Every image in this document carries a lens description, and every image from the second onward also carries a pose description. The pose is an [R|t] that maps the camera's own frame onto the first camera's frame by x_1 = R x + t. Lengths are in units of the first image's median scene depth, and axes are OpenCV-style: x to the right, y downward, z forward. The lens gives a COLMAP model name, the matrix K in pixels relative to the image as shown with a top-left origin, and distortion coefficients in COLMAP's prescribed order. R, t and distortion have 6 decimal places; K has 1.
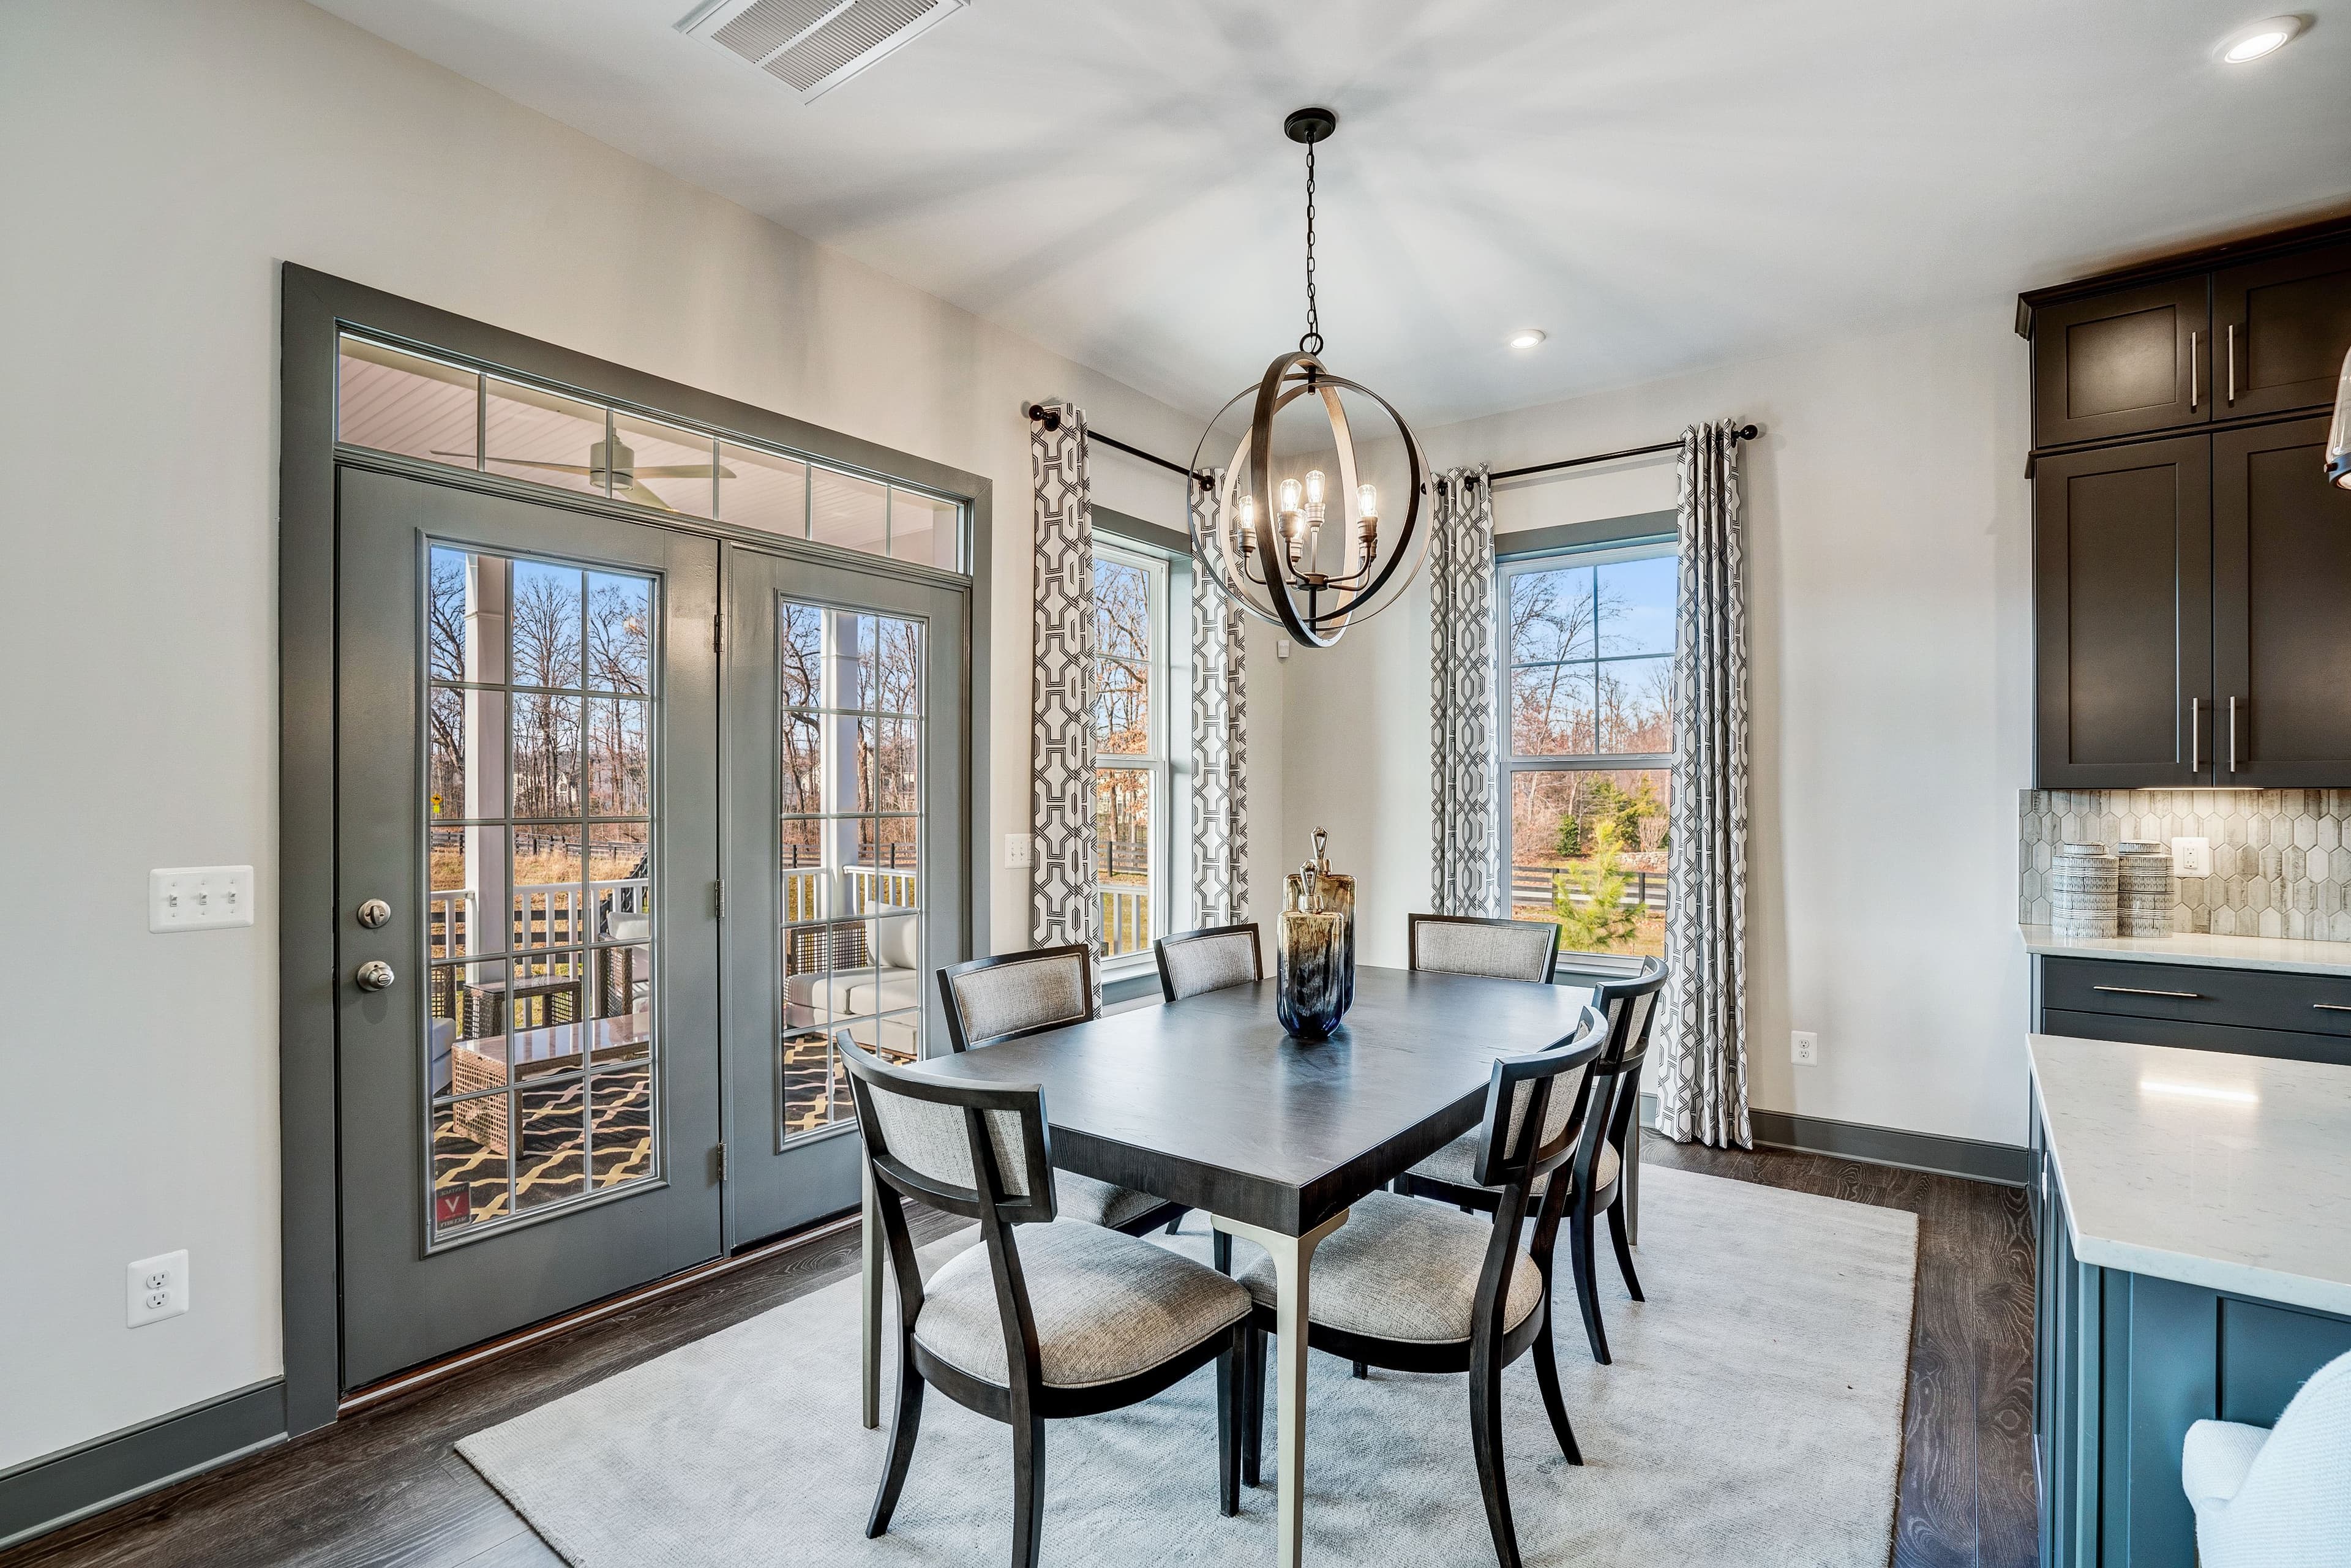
lens RADIAL K [[1073.9, 0, 1188.0], [0, 1073.9, 791.1], [0, 0, 1]] dist [0.000455, 0.000062]
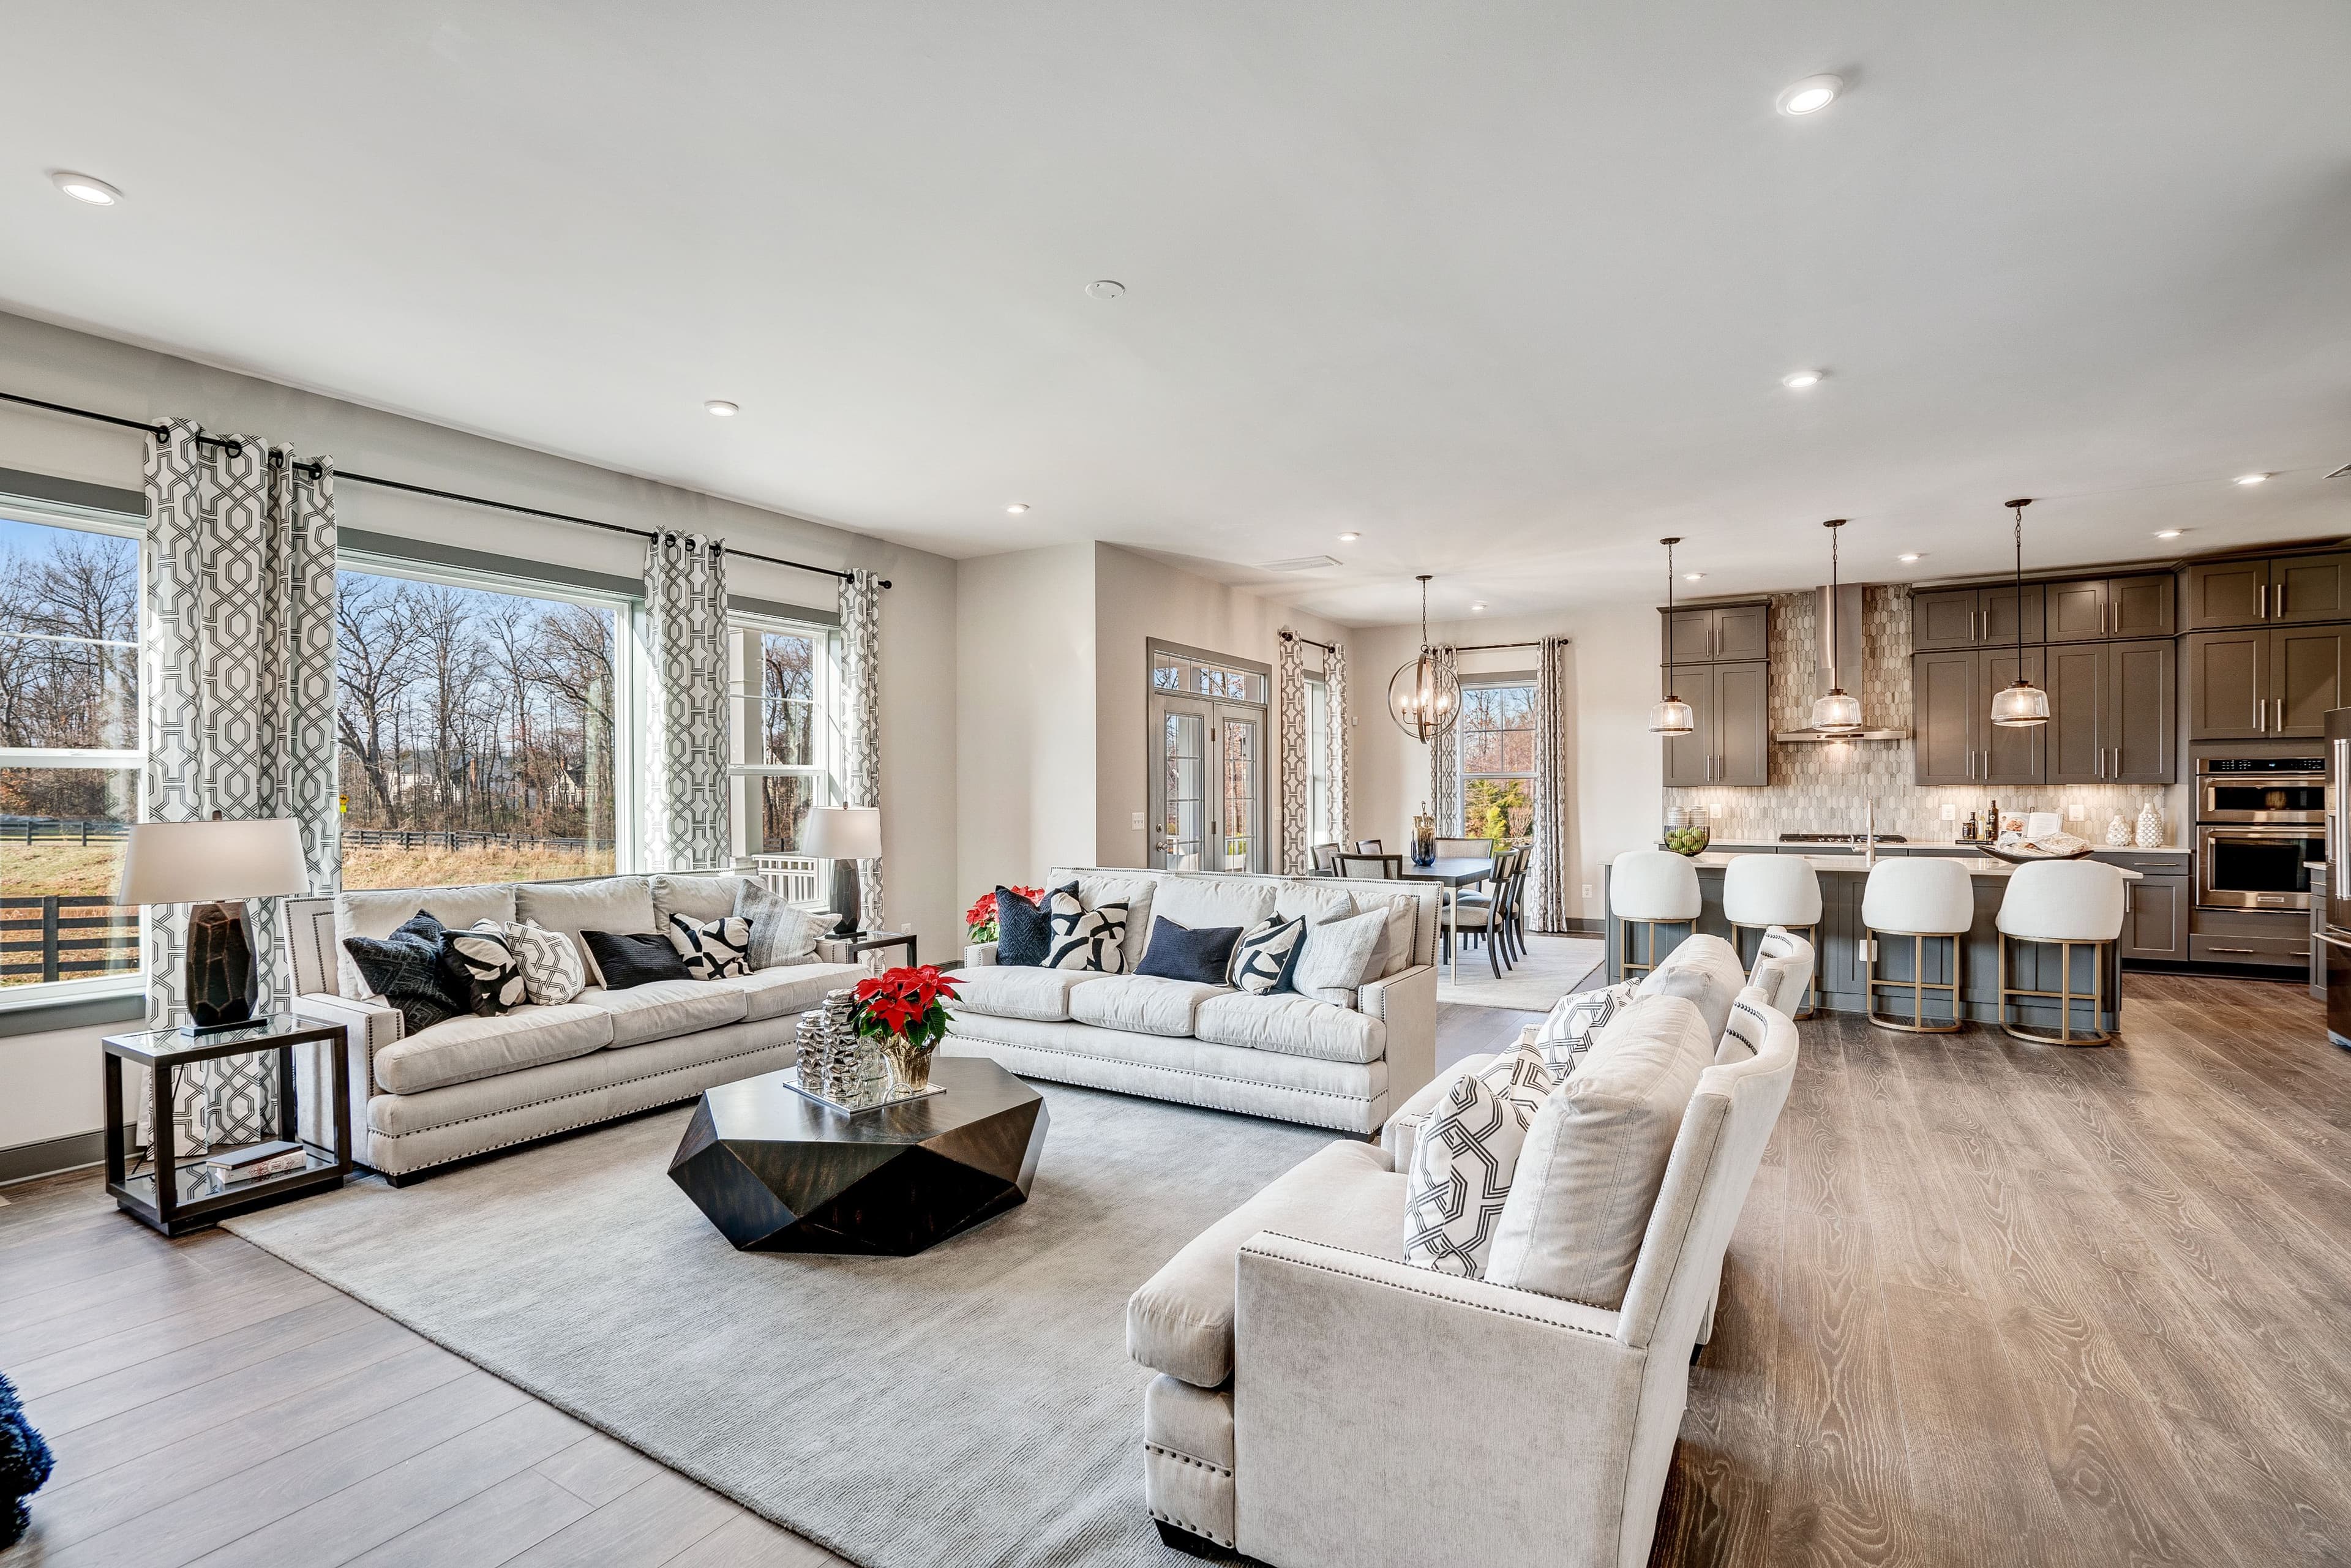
lens RADIAL K [[1073.9, 0, 1164.0], [0, 1073.9, 790.6], [0, 0, 1]] dist [0.000455, 0.000062]
pose [[0.995960, -0.006411, 0.089566, -0.576478], [0.006115, 0.999975, 0.003580, -0.007645], [-0.089587, -0.003018, 0.995974, -1.283215]]
